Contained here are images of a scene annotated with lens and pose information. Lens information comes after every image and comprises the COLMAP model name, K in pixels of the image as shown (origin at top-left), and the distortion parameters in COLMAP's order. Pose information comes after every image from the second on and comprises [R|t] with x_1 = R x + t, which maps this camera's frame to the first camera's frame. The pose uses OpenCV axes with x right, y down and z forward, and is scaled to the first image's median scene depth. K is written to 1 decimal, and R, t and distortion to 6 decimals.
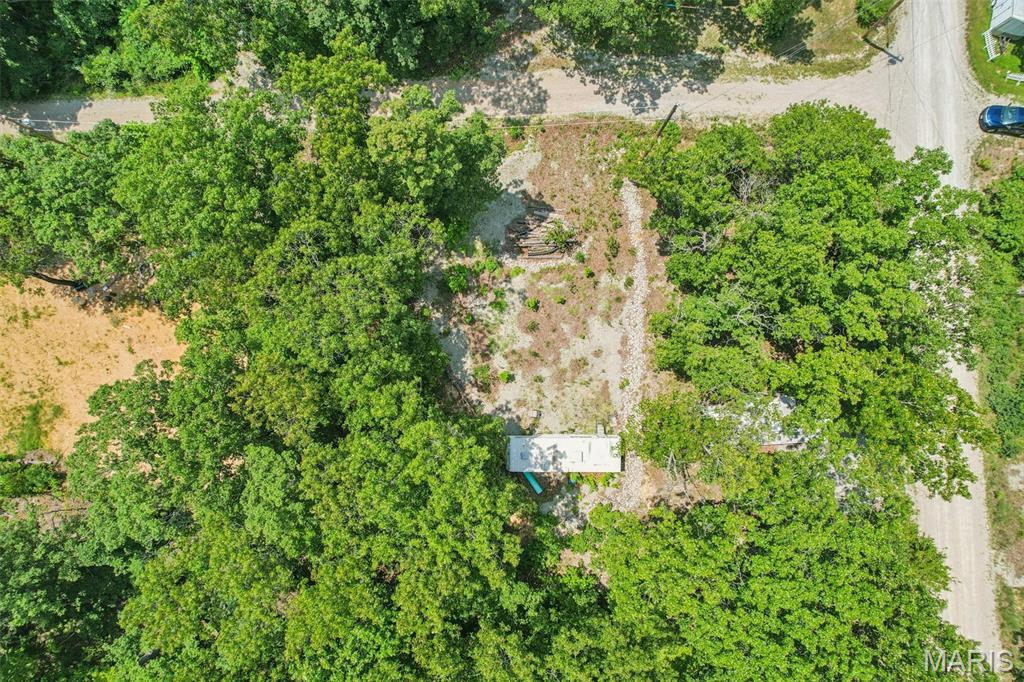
lens RADIAL K [[672.4, 0, 507.4], [0, 672.4, 337.9], [0, 0, 1]] dist [-0.074867, 0.096302]
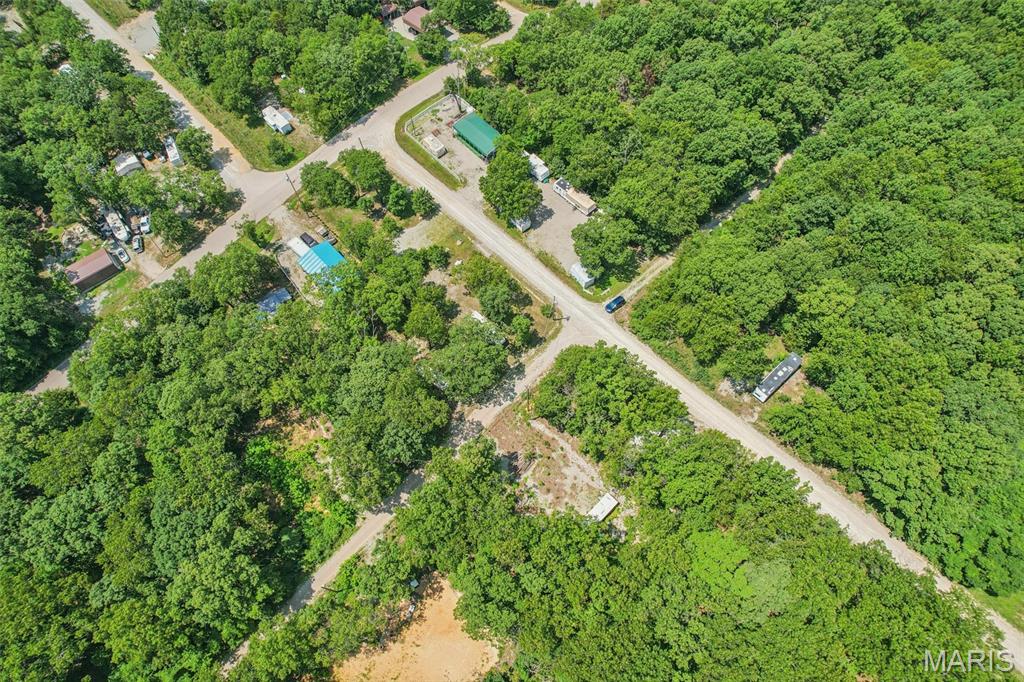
lens RADIAL K [[672.4, 0, 507.4], [0, 672.4, 337.9], [0, 0, 1]] dist [-0.074867, 0.096302]
pose [[0.698859, -0.652301, 0.293427, -0.398454], [0.714924, 0.624476, -0.314506, 0.283344], [0.021914, 0.429573, 0.902766, -1.339003]]
